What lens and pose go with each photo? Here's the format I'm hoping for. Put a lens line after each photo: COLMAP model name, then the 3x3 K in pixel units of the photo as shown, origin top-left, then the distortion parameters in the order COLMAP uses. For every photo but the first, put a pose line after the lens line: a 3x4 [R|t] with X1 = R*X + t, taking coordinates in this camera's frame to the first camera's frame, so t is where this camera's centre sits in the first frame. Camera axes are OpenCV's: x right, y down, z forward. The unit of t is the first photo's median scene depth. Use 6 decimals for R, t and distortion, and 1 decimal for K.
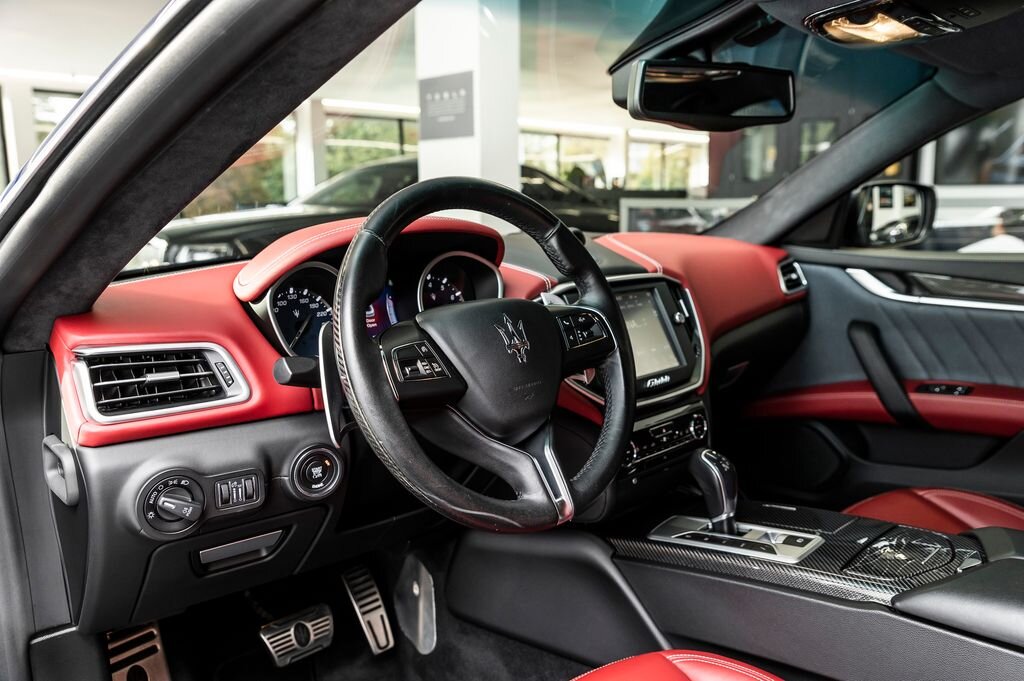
lens RADIAL K [[845.9, 0, 509.9], [0, 845.9, 323.4], [0, 0, 1]] dist [0.000254, 0.000756]
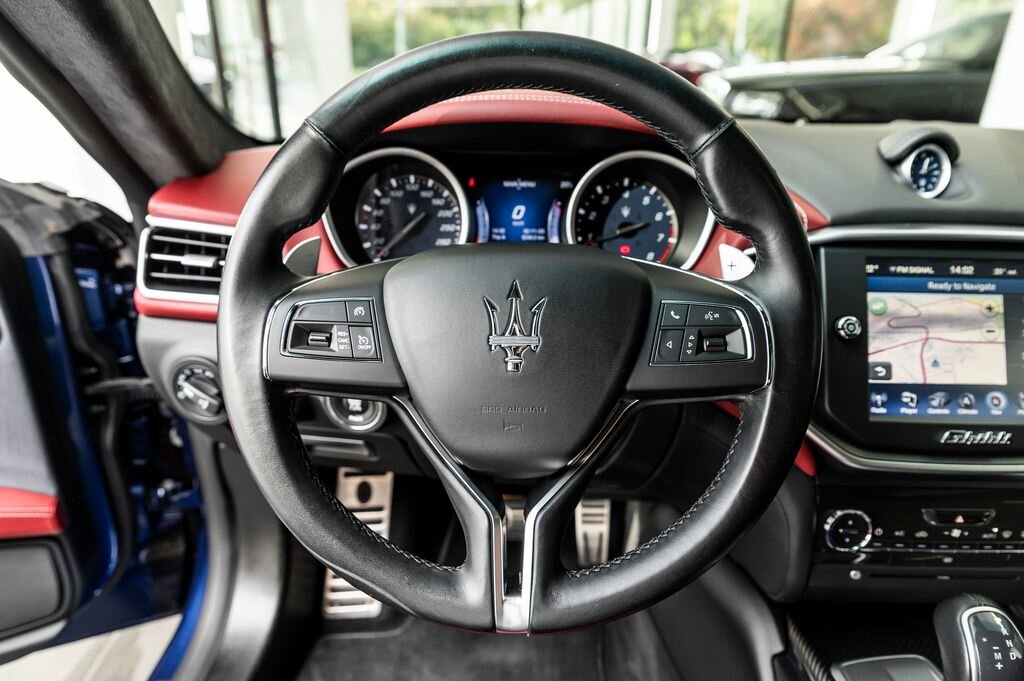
lens RADIAL K [[665.2, 0, 512.0], [0, 665.2, 340.5], [0, 0, 1]] dist [-0.001811, -0.017667]
pose [[0.695007, 0.302584, -0.652234, 0.183683], [-0.126456, 0.944437, 0.303394, -0.066204], [0.707796, -0.128382, 0.694653, 0.405117]]
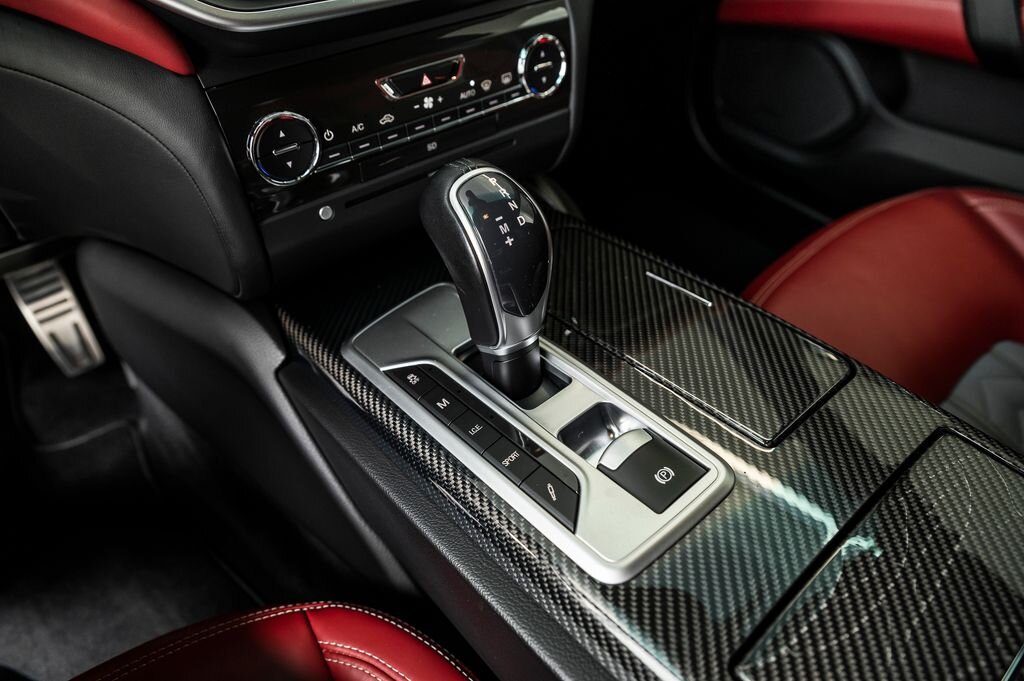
lens RADIAL K [[665.6, 0, 512.0], [0, 665.6, 340.5], [0, 0, 1]] dist [-0.050868, 0.000019]
pose [[0.995346, 0.087836, -0.039636, 0.198433], [-0.047939, 0.808140, 0.587037, 0.035219], [0.083594, -0.582405, 0.808589, 0.558946]]
